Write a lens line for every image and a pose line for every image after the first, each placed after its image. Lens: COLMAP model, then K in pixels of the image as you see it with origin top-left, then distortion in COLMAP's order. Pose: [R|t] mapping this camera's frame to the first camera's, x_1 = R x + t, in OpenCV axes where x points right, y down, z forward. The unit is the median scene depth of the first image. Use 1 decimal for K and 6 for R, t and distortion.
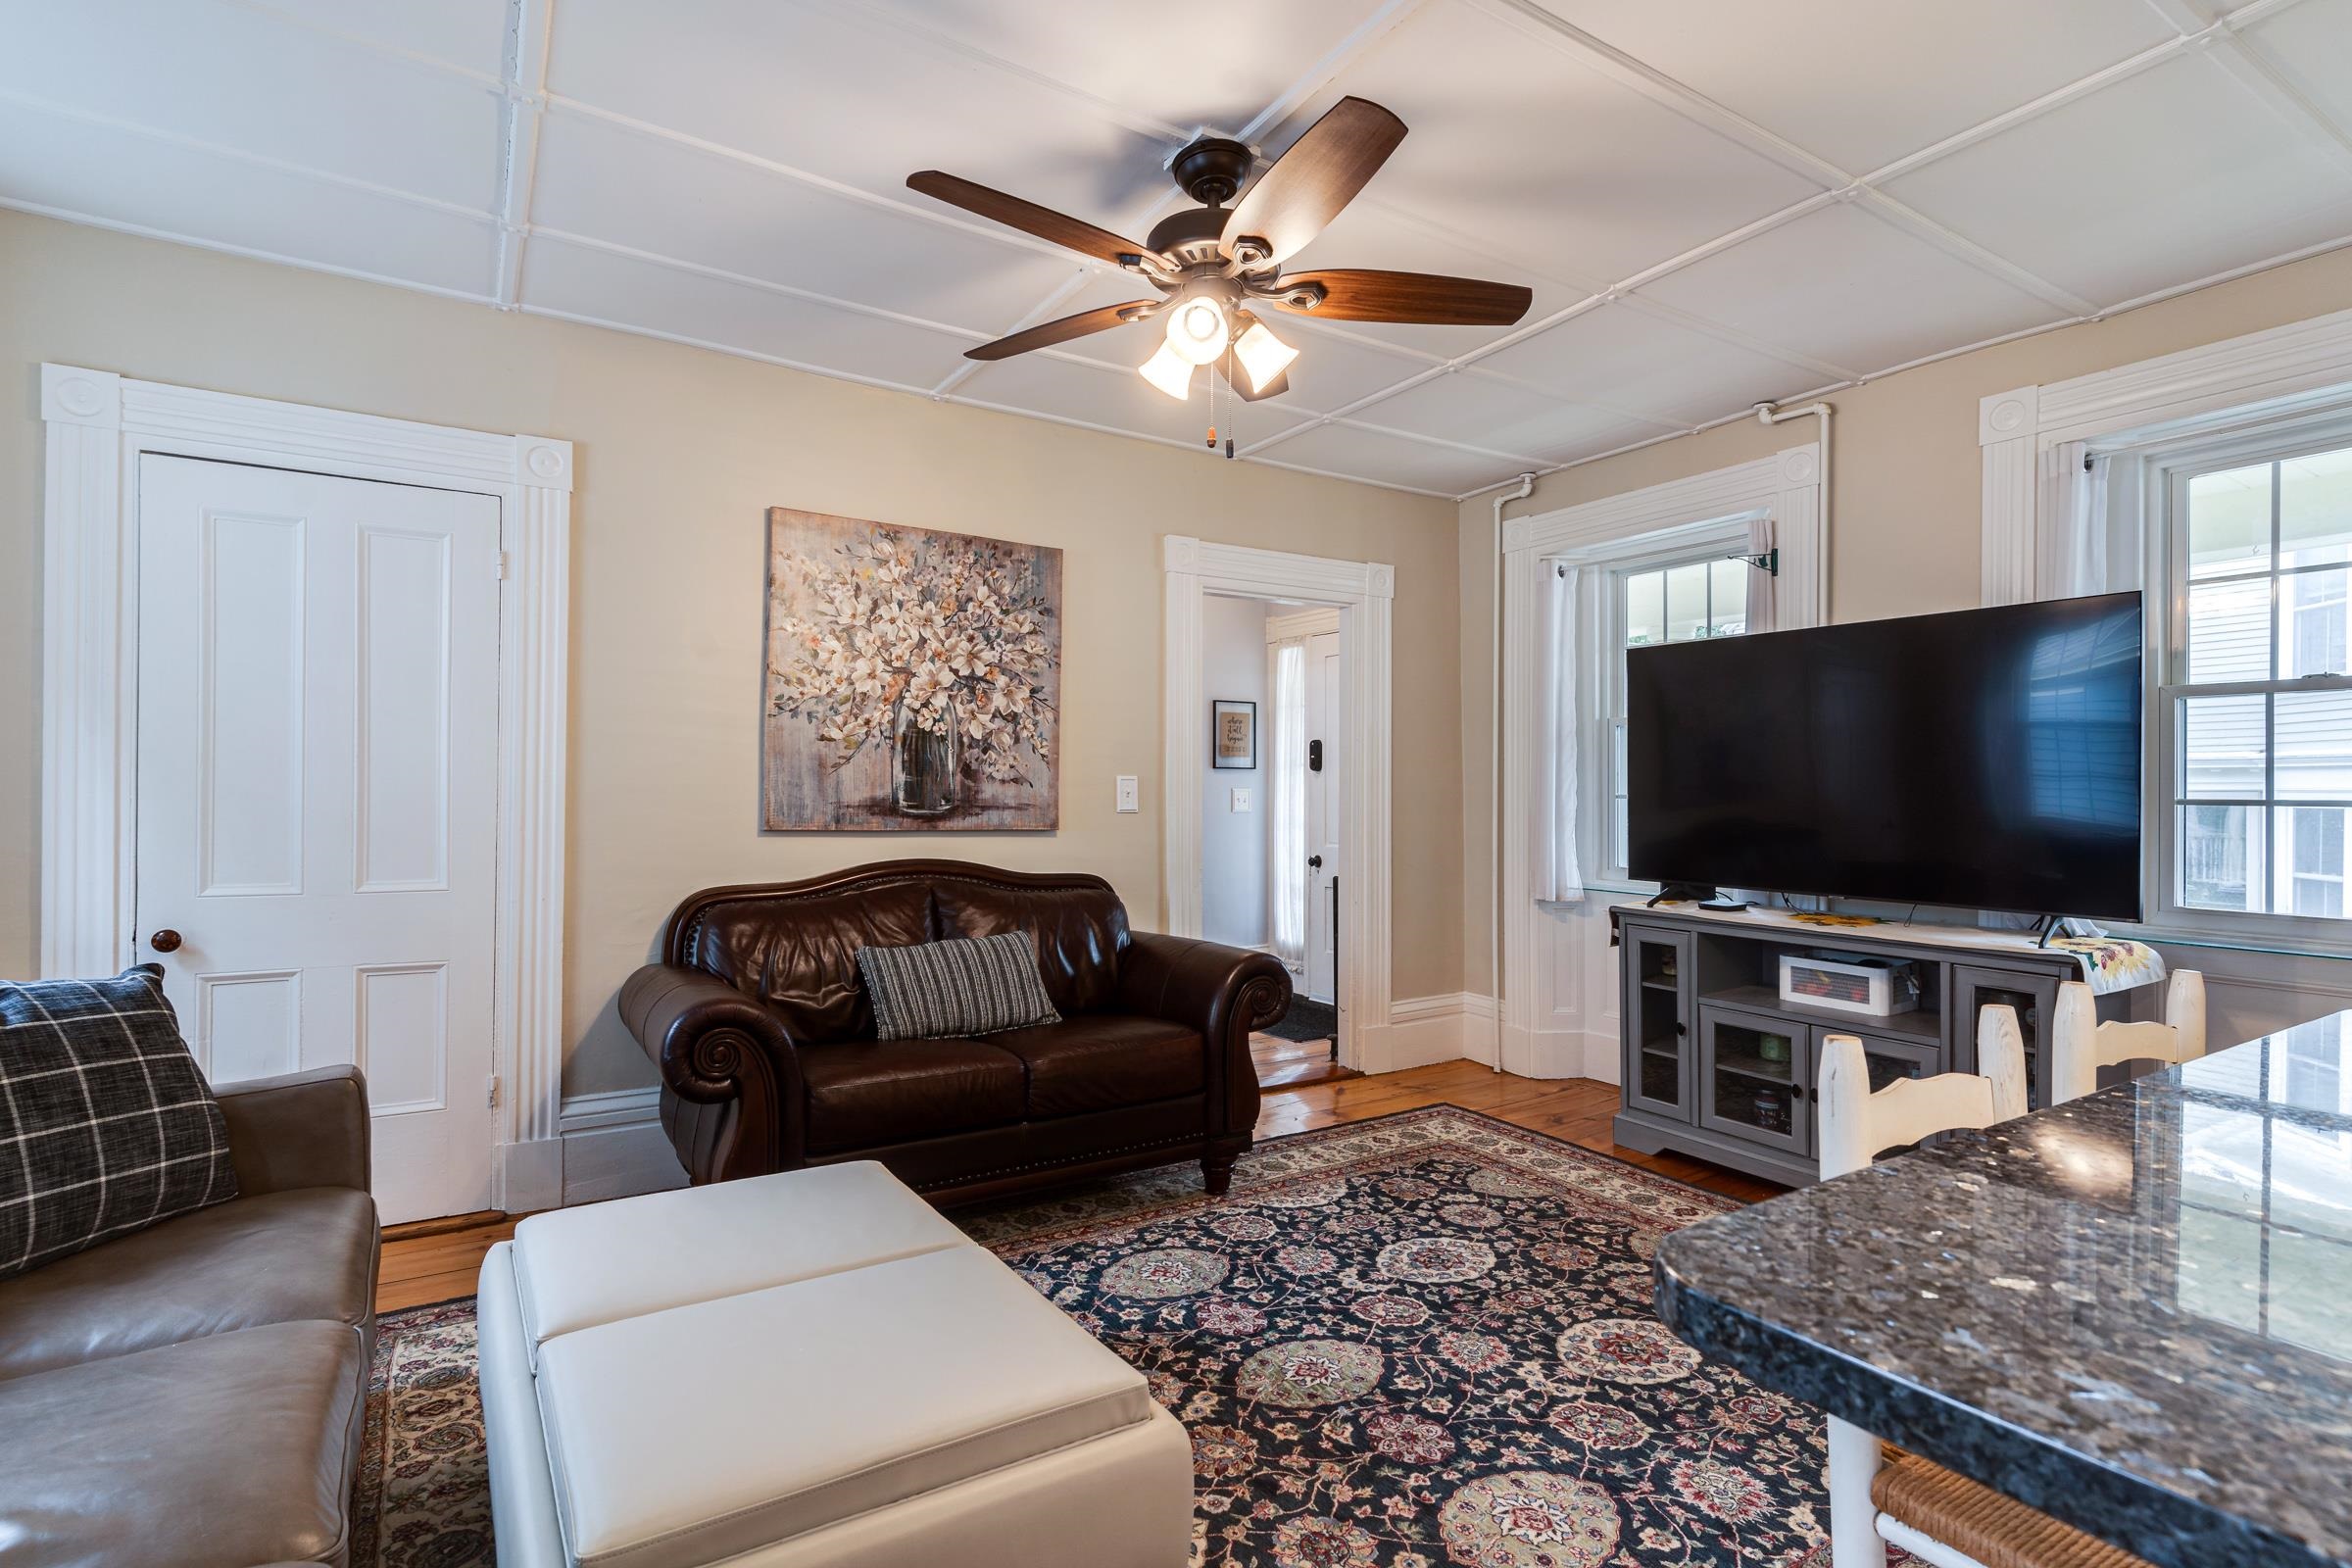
lens RADIAL K [[1143.0, 0, 1176.7], [0, 1143.0, 782.7], [0, 0, 1]] dist [0.000730, -0.000439]
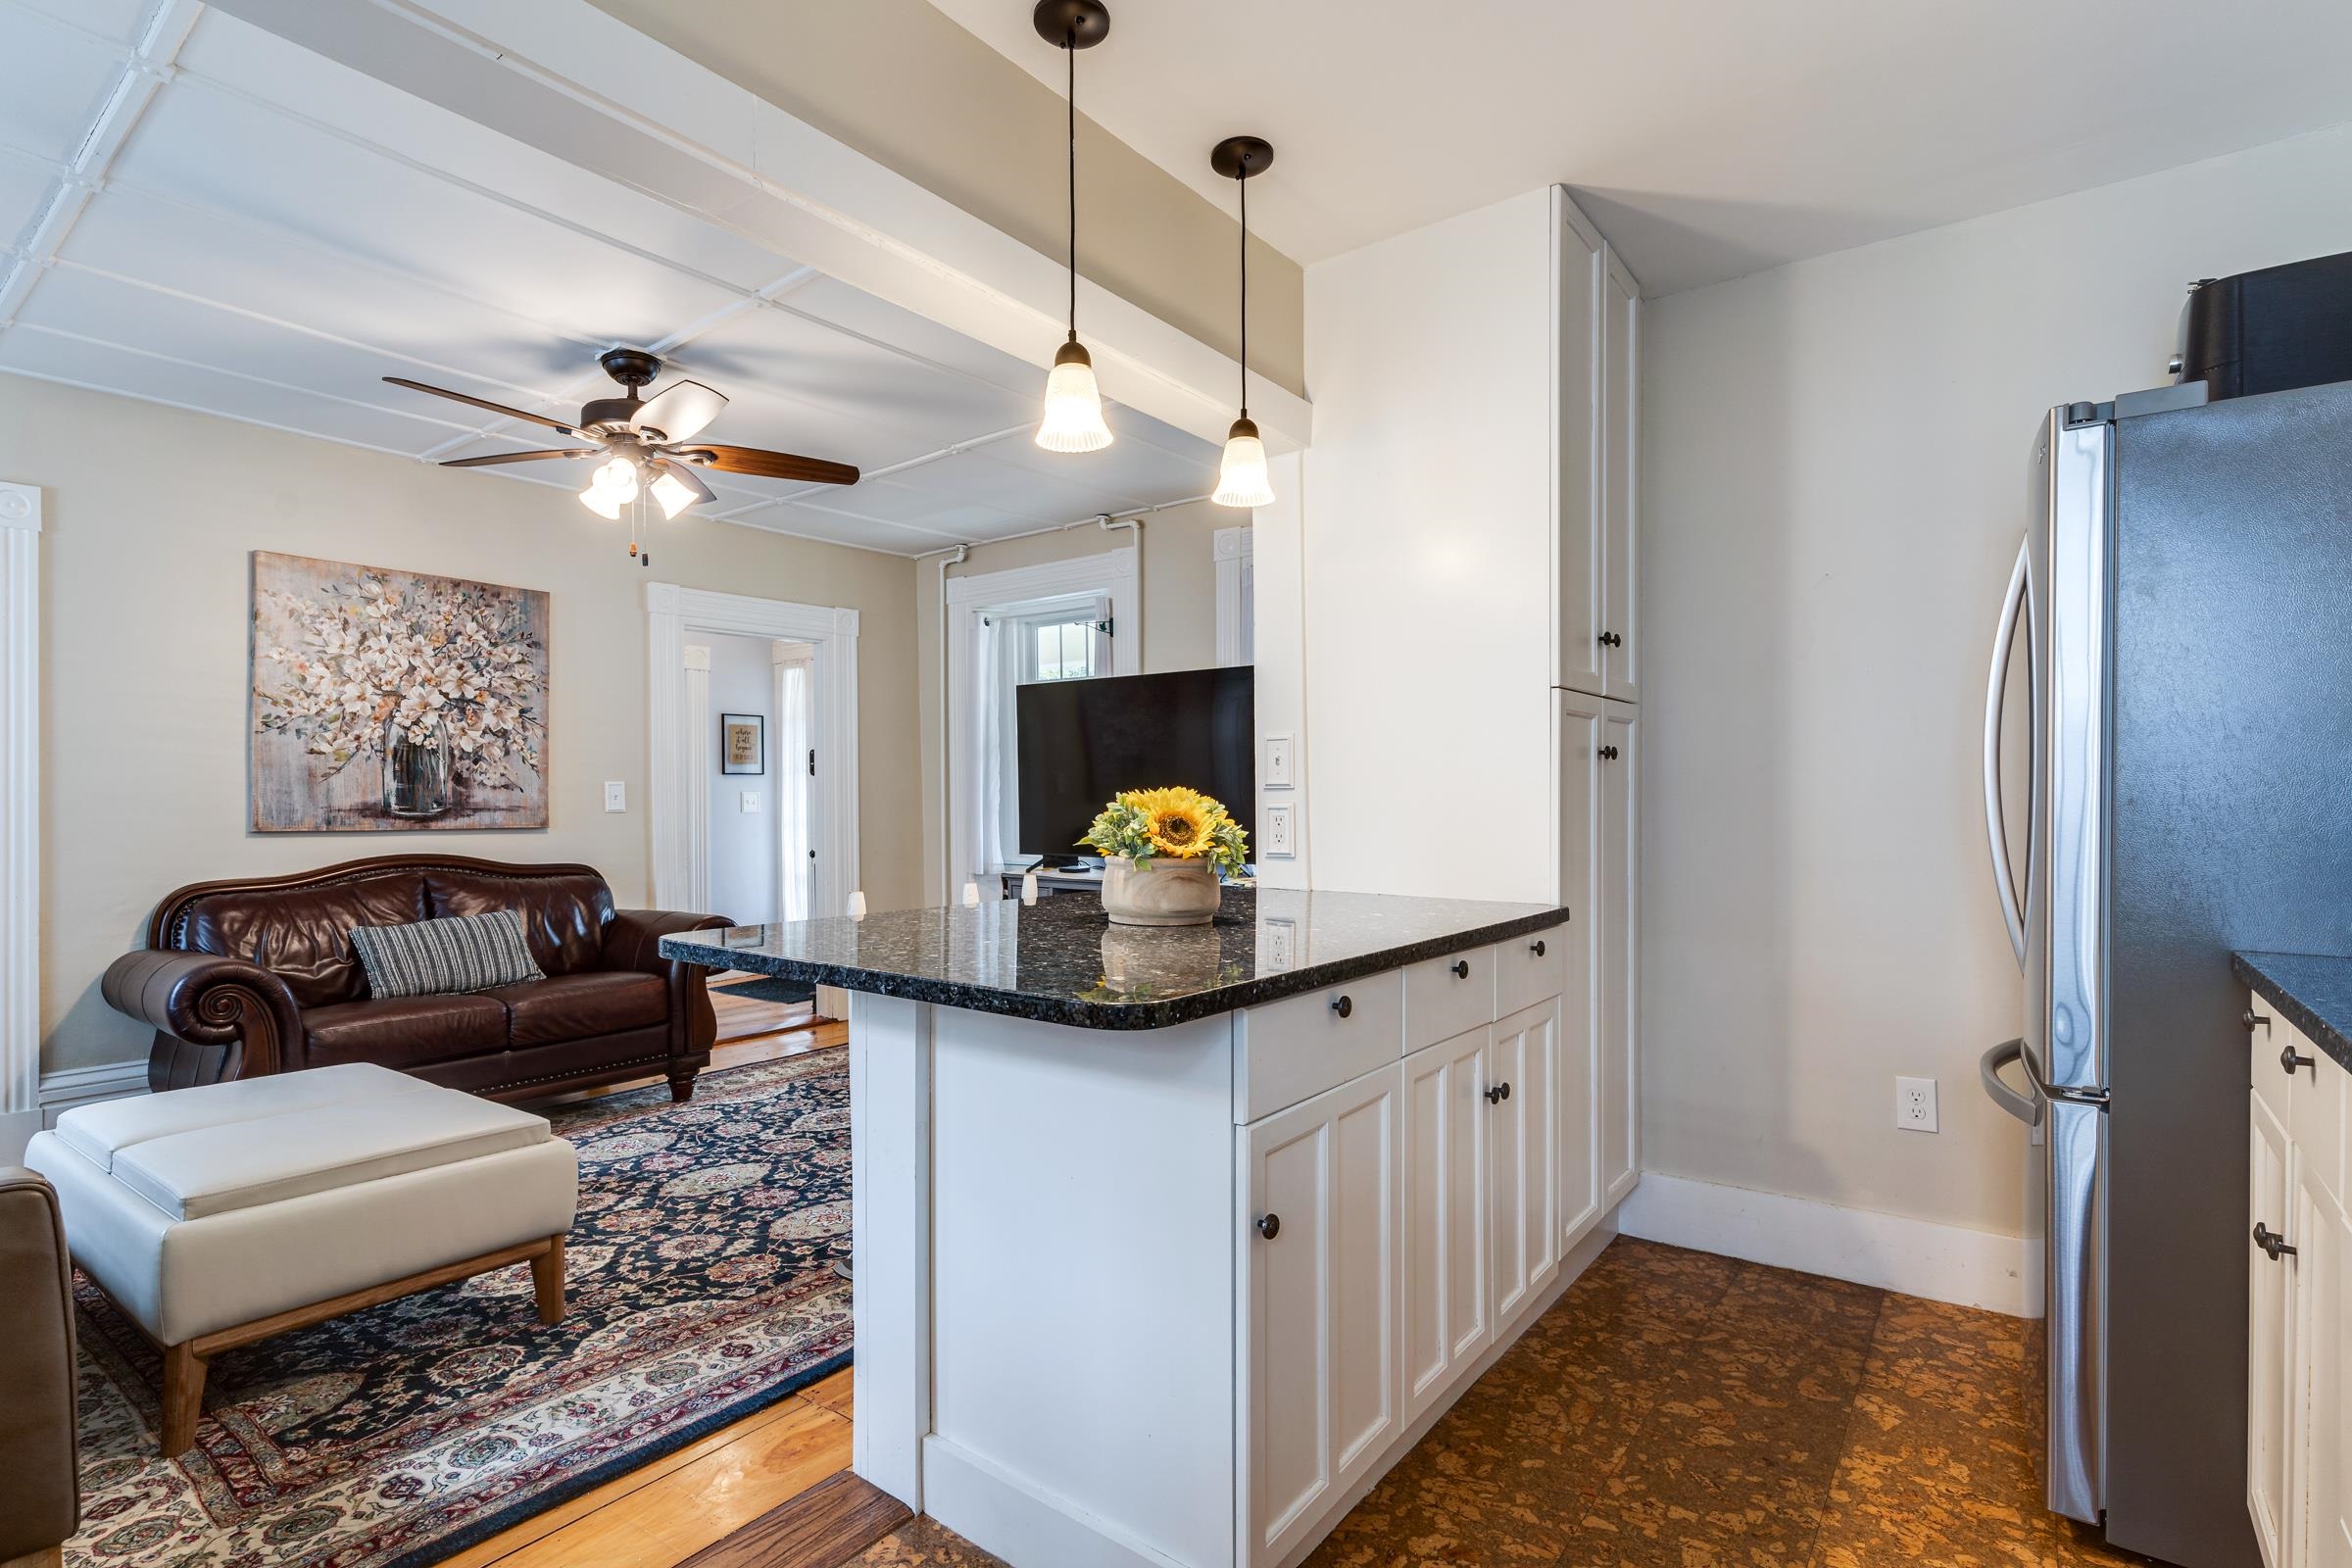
lens RADIAL K [[1143.0, 0, 1173.8], [0, 1143.0, 793.8], [0, 0, 1]] dist [0.000730, -0.000439]
pose [[0.937655, -0.013025, 0.347324, 0.109600], [0.010558, 0.999904, 0.008996, 0.002506], [-0.347408, -0.004768, 0.937702, -0.402468]]
